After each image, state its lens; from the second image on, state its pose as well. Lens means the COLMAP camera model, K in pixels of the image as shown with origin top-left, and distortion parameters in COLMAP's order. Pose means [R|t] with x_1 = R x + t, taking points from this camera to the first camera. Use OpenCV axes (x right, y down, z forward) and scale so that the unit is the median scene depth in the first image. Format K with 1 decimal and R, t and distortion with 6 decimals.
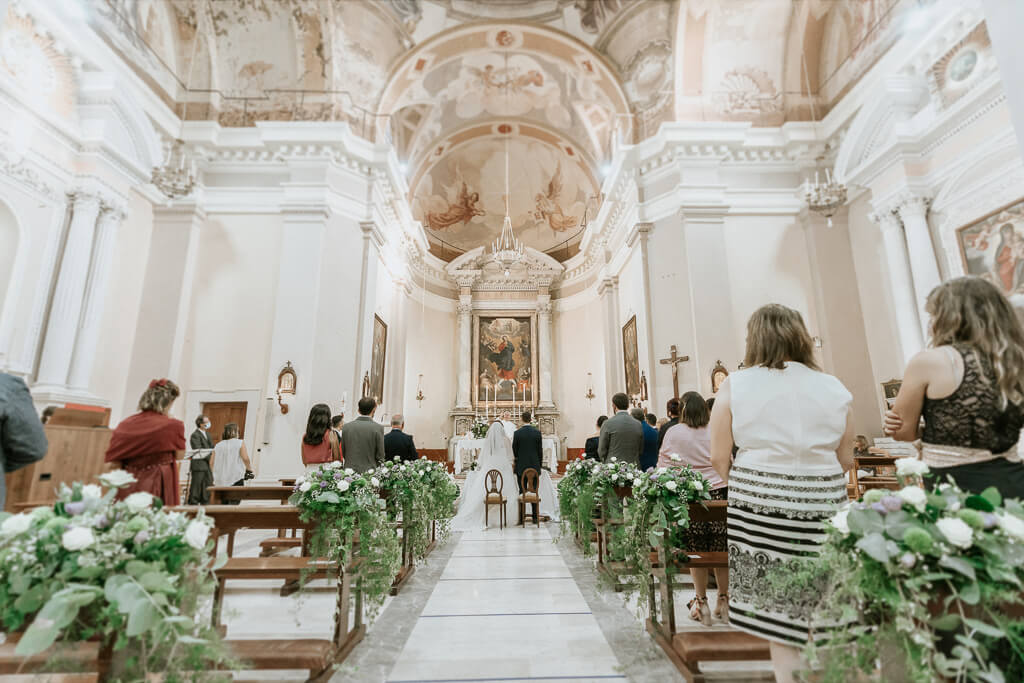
lens RADIAL K [[402.0, 0, 512.0], [0, 402.0, 341.5], [0, 0, 1]] dist [0.001100, 0.000094]
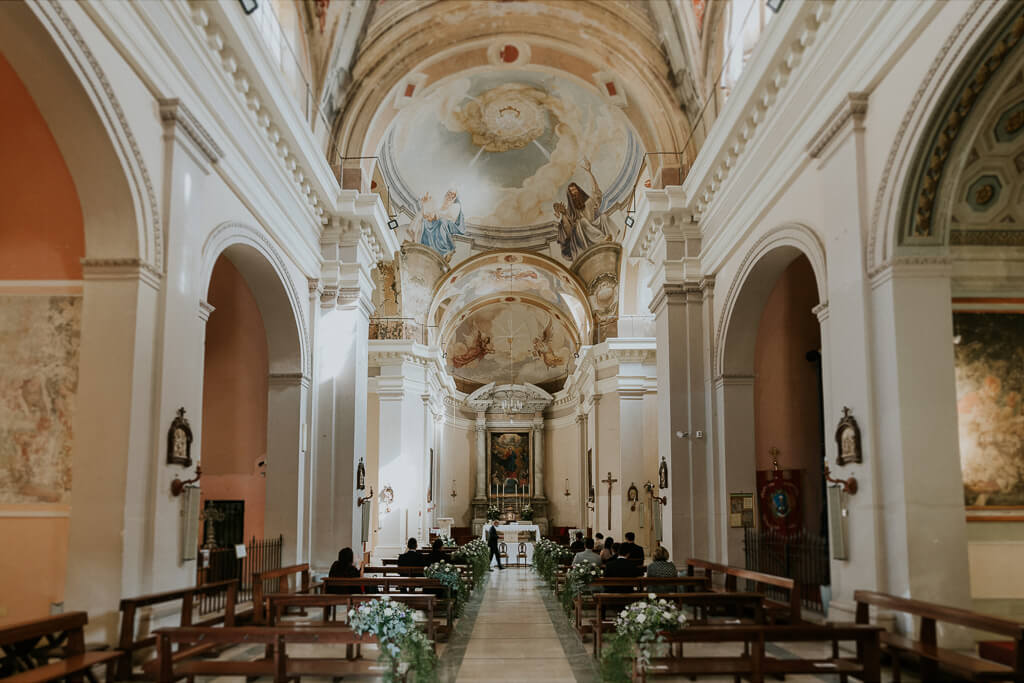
lens RADIAL K [[1131.1, 0, 512.0], [0, 1131.1, 341.5], [0, 0, 1]] dist [-0.018480, -0.008128]
pose [[0.999953, 0.002979, -0.009225, 0.024811], [-0.001526, 0.988120, 0.153675, -0.999908], [0.009574, -0.153654, 0.988078, -2.867095]]
